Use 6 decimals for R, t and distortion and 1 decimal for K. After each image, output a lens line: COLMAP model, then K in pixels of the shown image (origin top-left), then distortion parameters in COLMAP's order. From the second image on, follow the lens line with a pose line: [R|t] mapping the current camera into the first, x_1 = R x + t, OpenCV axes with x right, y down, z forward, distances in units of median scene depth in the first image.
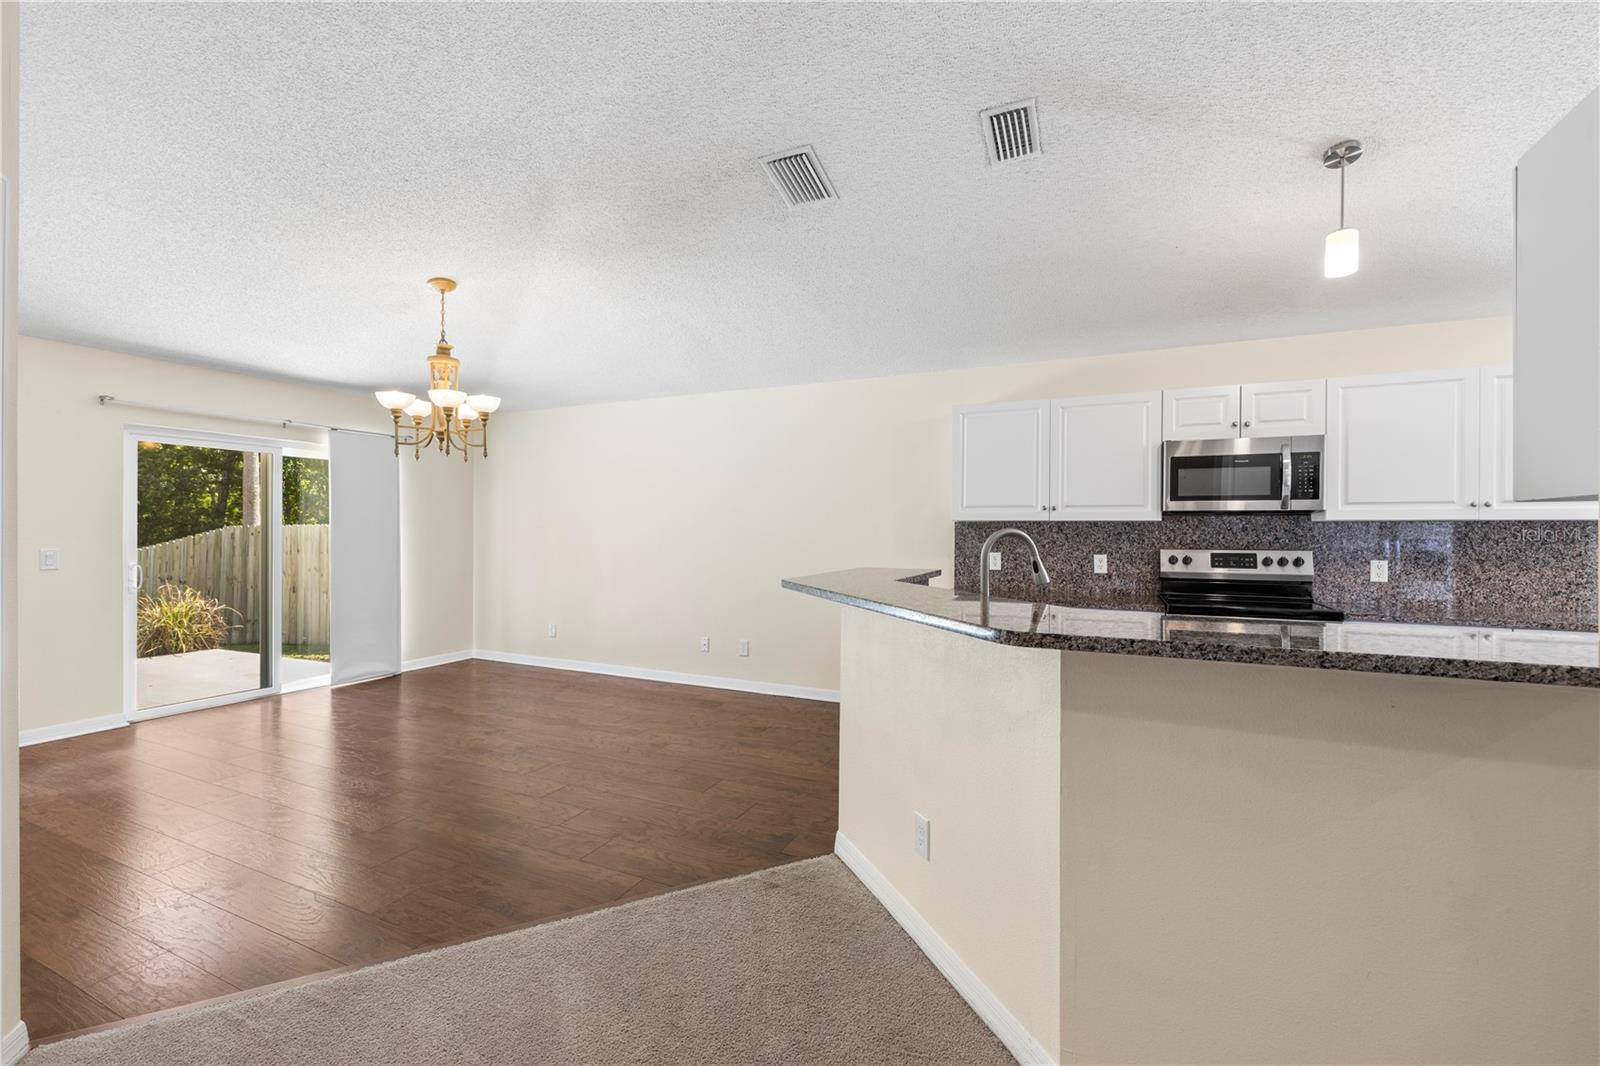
lens RADIAL K [[676.1, 0, 800.6], [0, 676.1, 530.7], [0, 0, 1]] dist [0.000668, 0.000587]
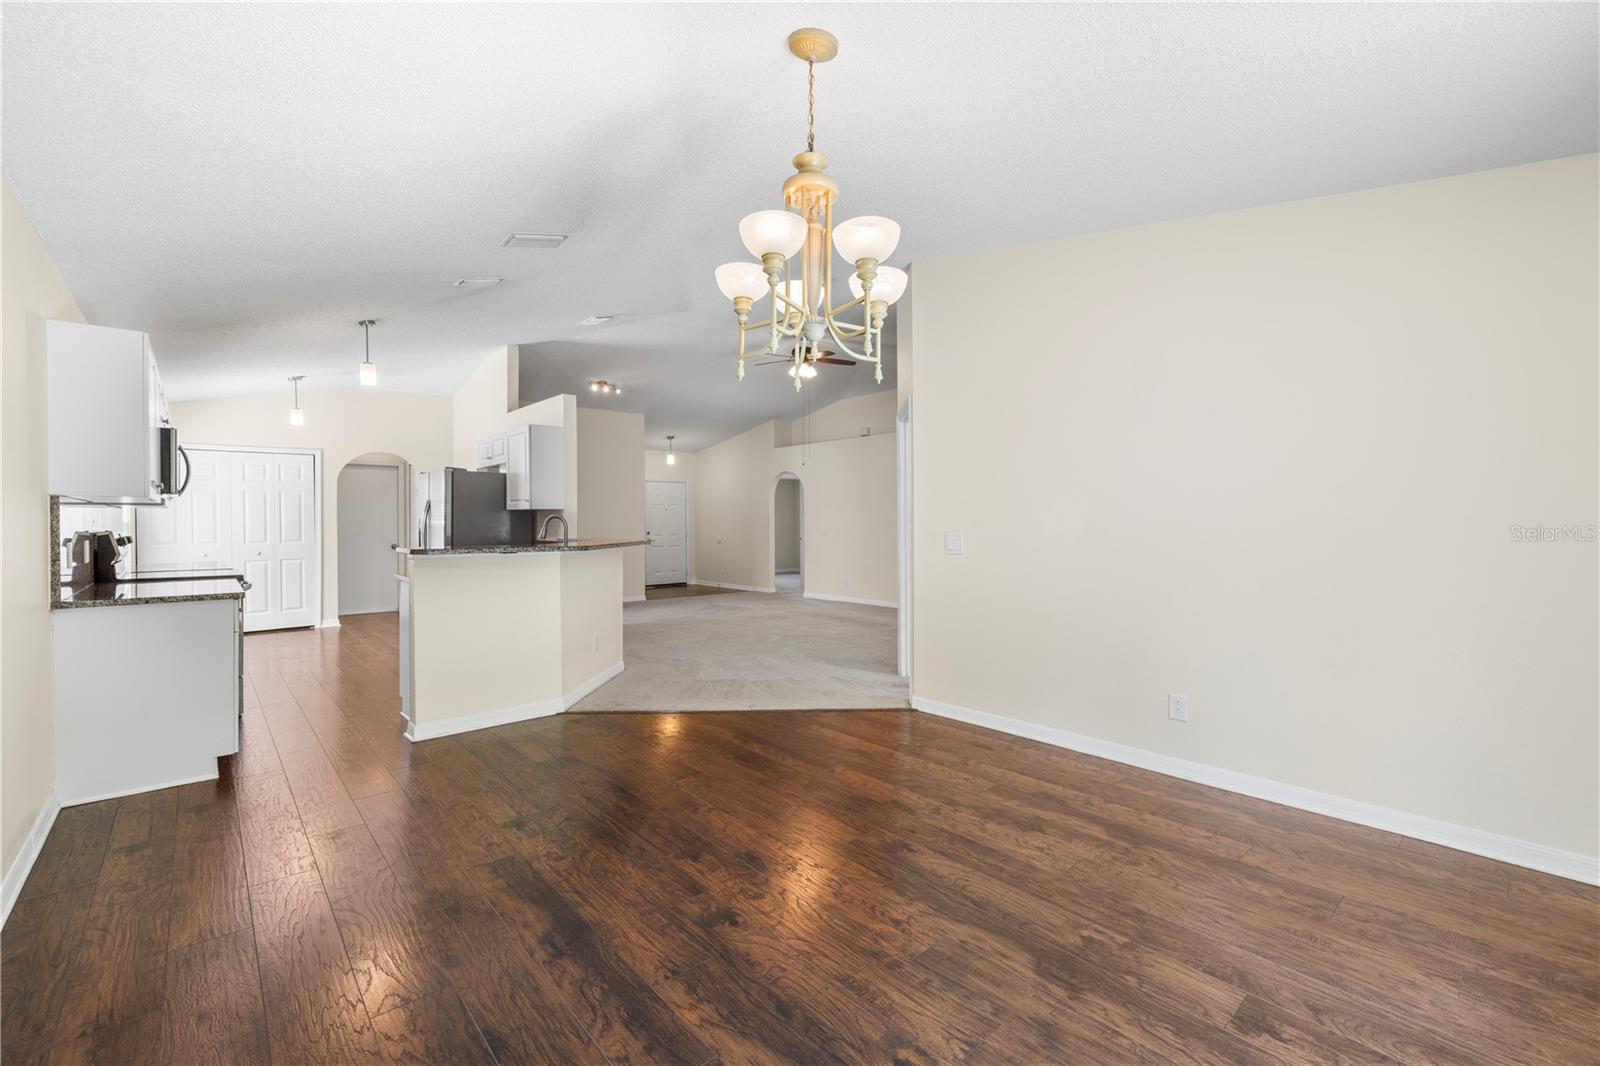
lens RADIAL K [[676.1, 0, 802.4], [0, 676.1, 524.9], [0, 0, 1]] dist [0.000668, 0.000587]
pose [[-0.920501, -0.004906, 0.390710, -0.741305], [-0.002719, 0.999977, 0.006149, 0.009251], [-0.390731, 0.004598, -0.920493, 1.512117]]
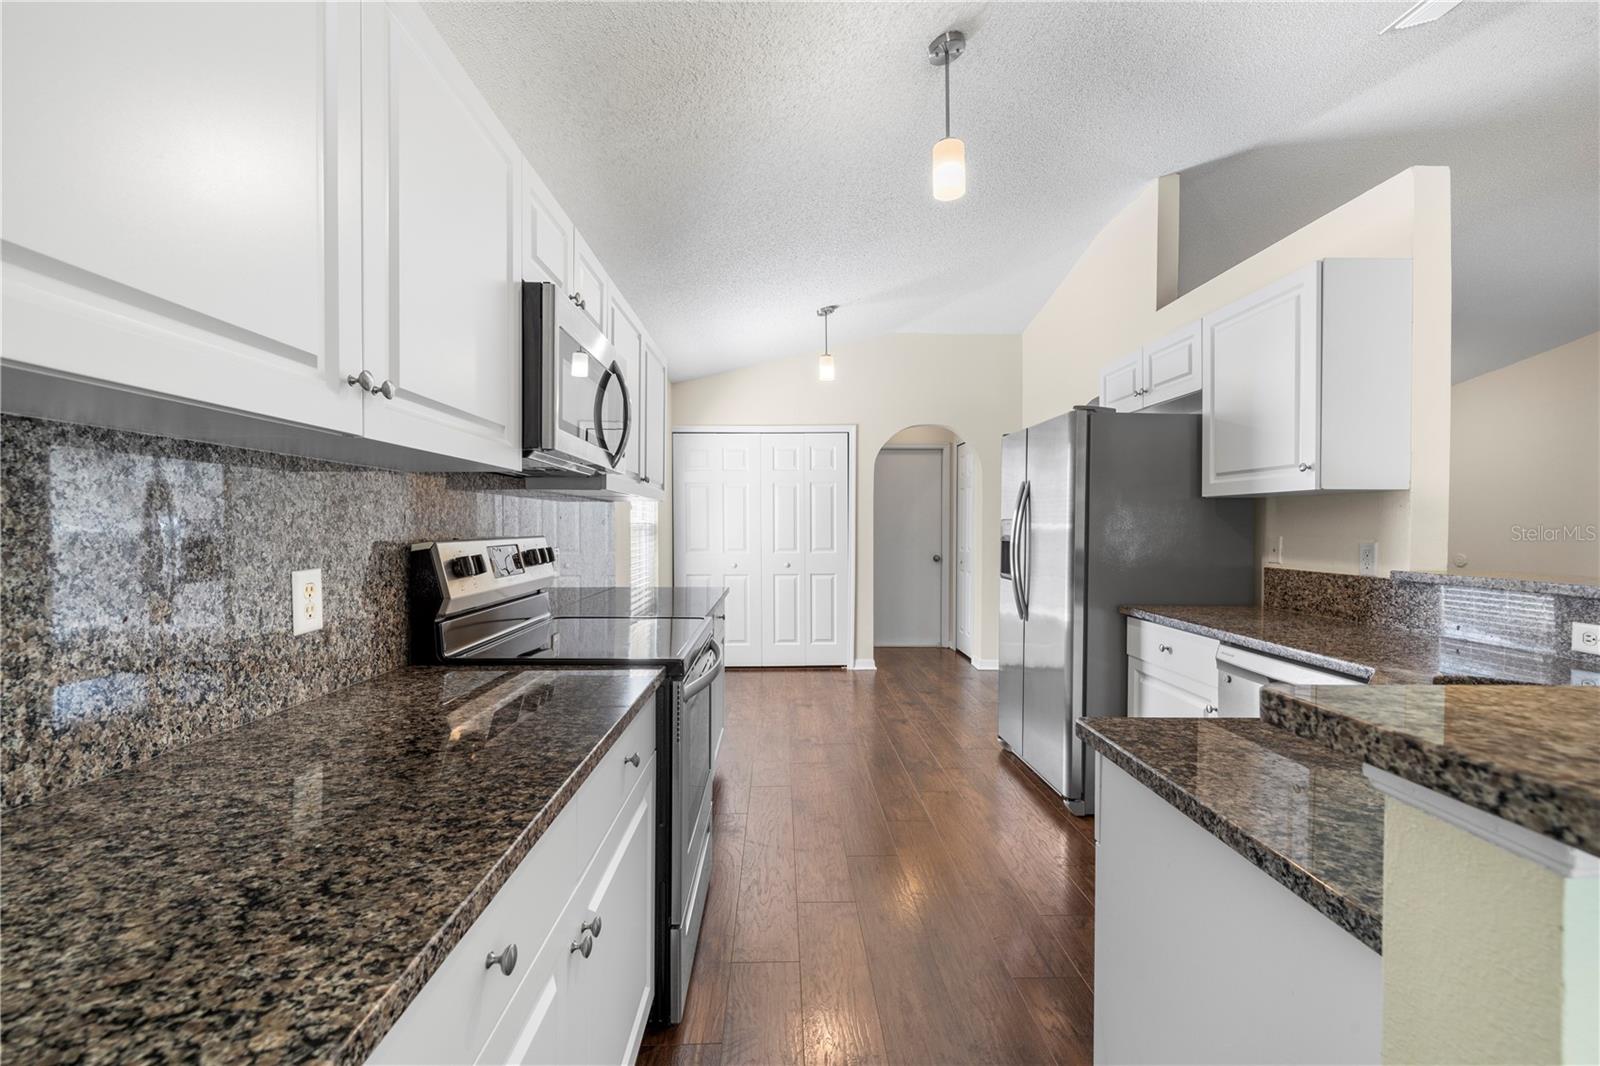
lens RADIAL K [[676.1, 0, 794.3], [0, 676.1, 533.3], [0, 0, 1]] dist [0.000668, 0.000587]
pose [[-0.443702, -0.016245, 0.896027, 0.090750], [-0.006422, 0.999868, 0.014947, 0.014509], [-0.896151, 0.000878, -0.443748, 0.998149]]
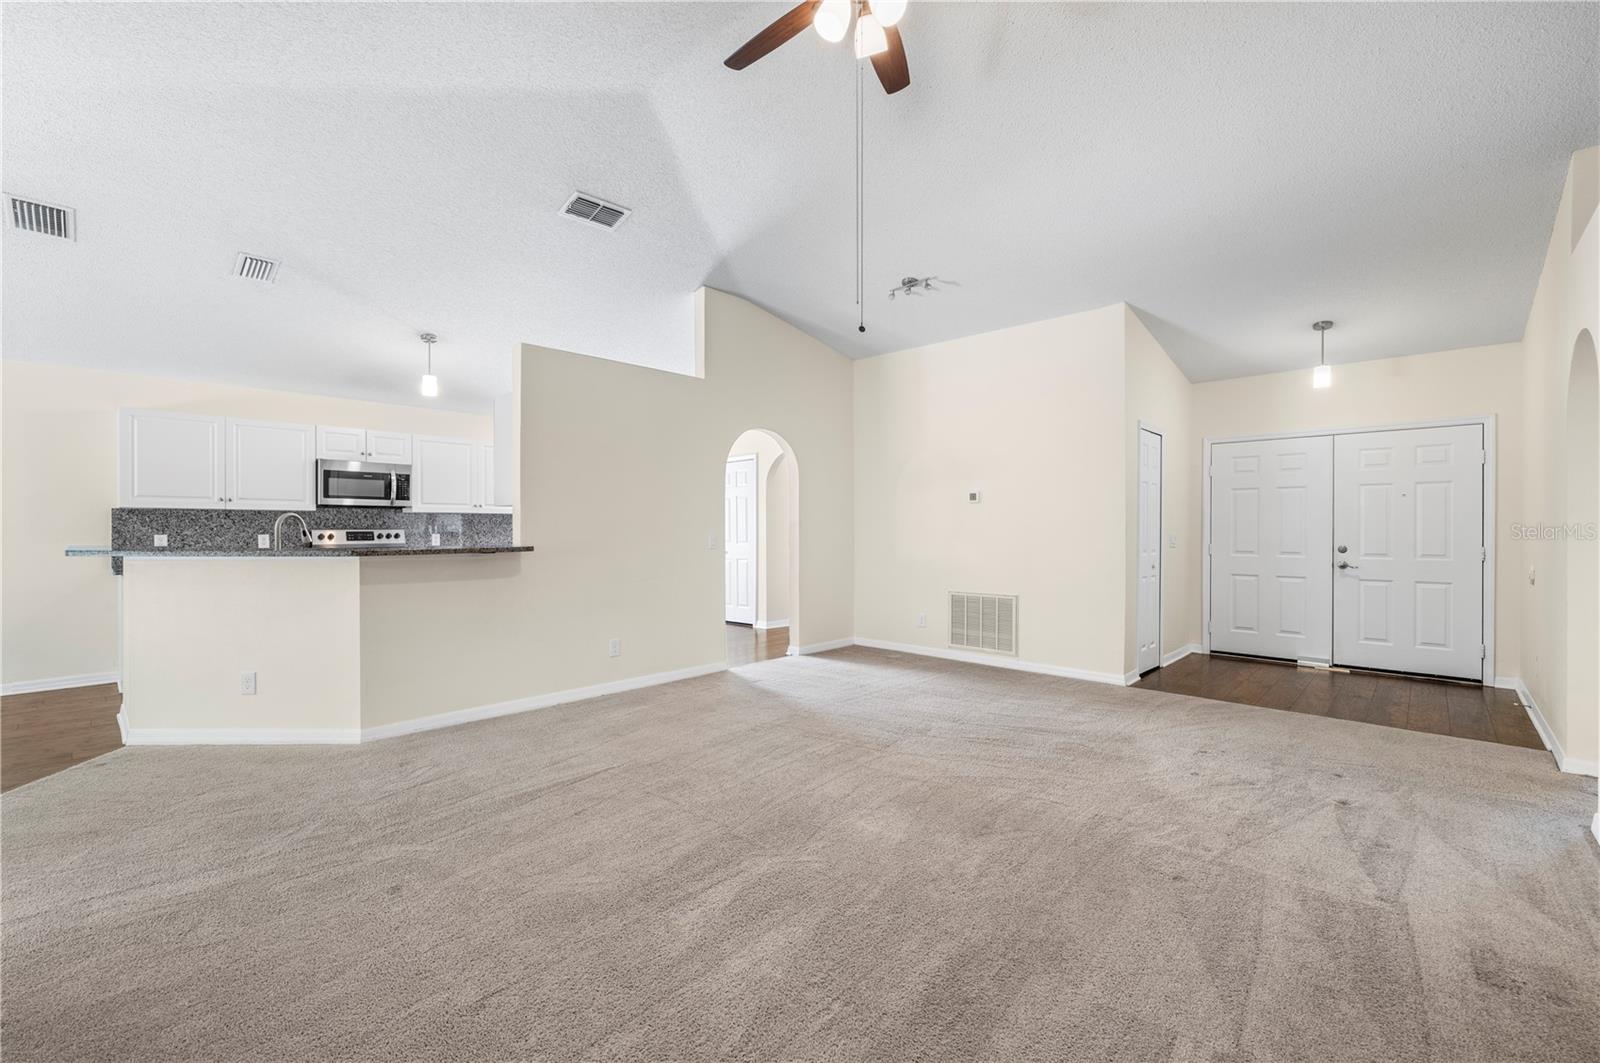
lens RADIAL K [[676.1, 0, 795.5], [0, 676.1, 533.8], [0, 0, 1]] dist [0.000668, 0.000587]
pose [[0.318438, -0.014560, 0.947832, -0.545730], [0.000439, 0.999884, 0.015212, 0.013944], [-0.947944, -0.004428, 0.318407, -0.489241]]
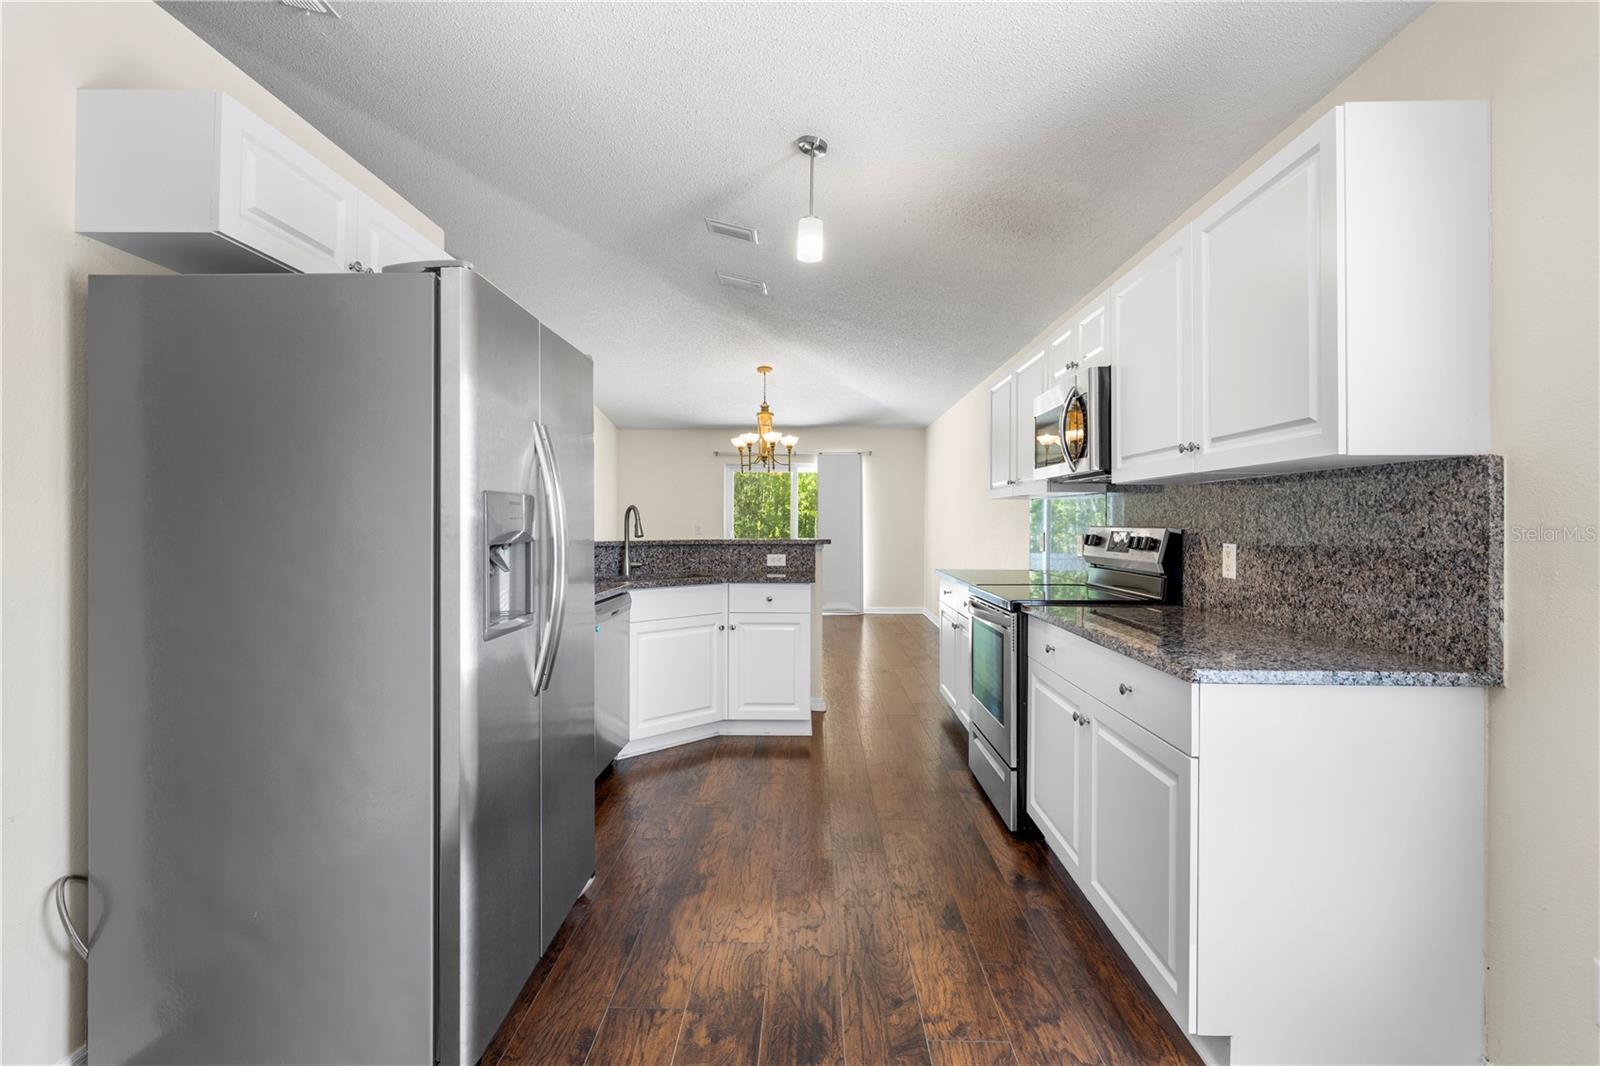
lens RADIAL K [[734.5, 0, 793.0], [0, 734.5, 533.2], [0, 0, 1]] dist [0.000219, 0.000255]
pose [[0.393176, 0.012686, -0.919376, 1.199814], [-0.003519, 0.999918, 0.012293, 0.025040], [0.919457, -0.001598, 0.393188, 0.338197]]
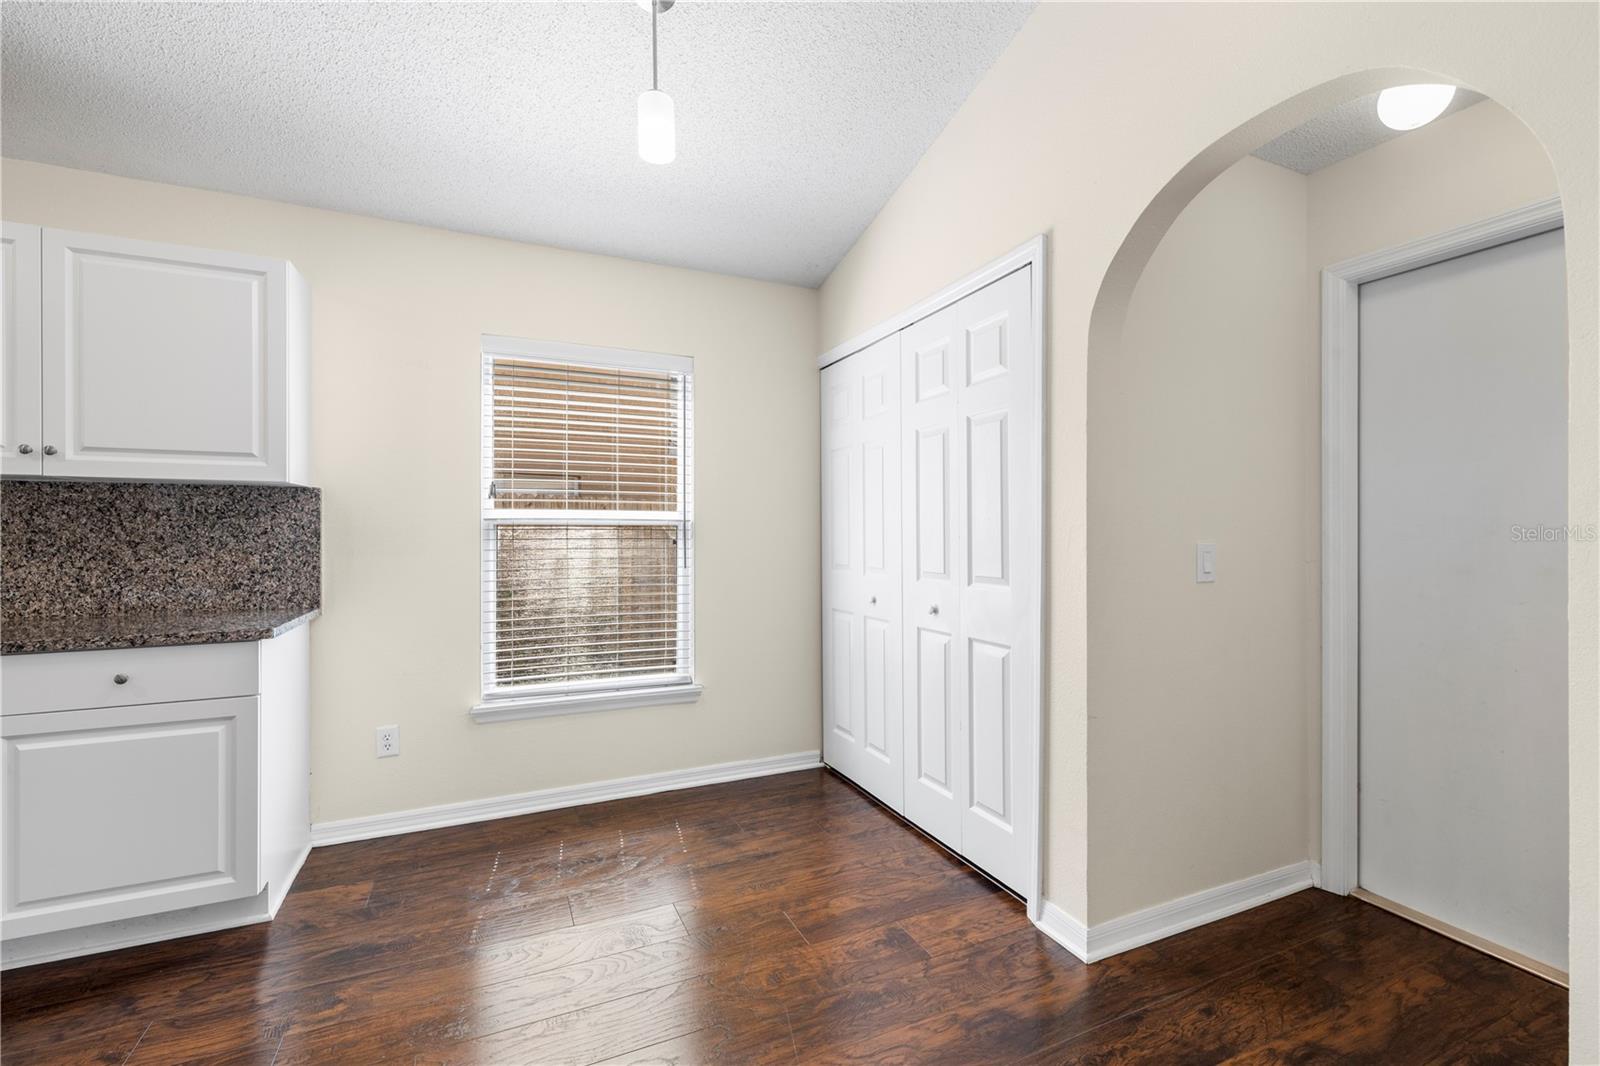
lens RADIAL K [[676.1, 0, 789.8], [0, 676.1, 524.8], [0, 0, 1]] dist [0.000668, 0.000587]
pose [[0.654265, 0.003399, 0.756258, 0.803417], [-0.000553, 0.999992, -0.004016, 0.024906], [-0.756266, 0.002210, 0.654261, 0.069019]]
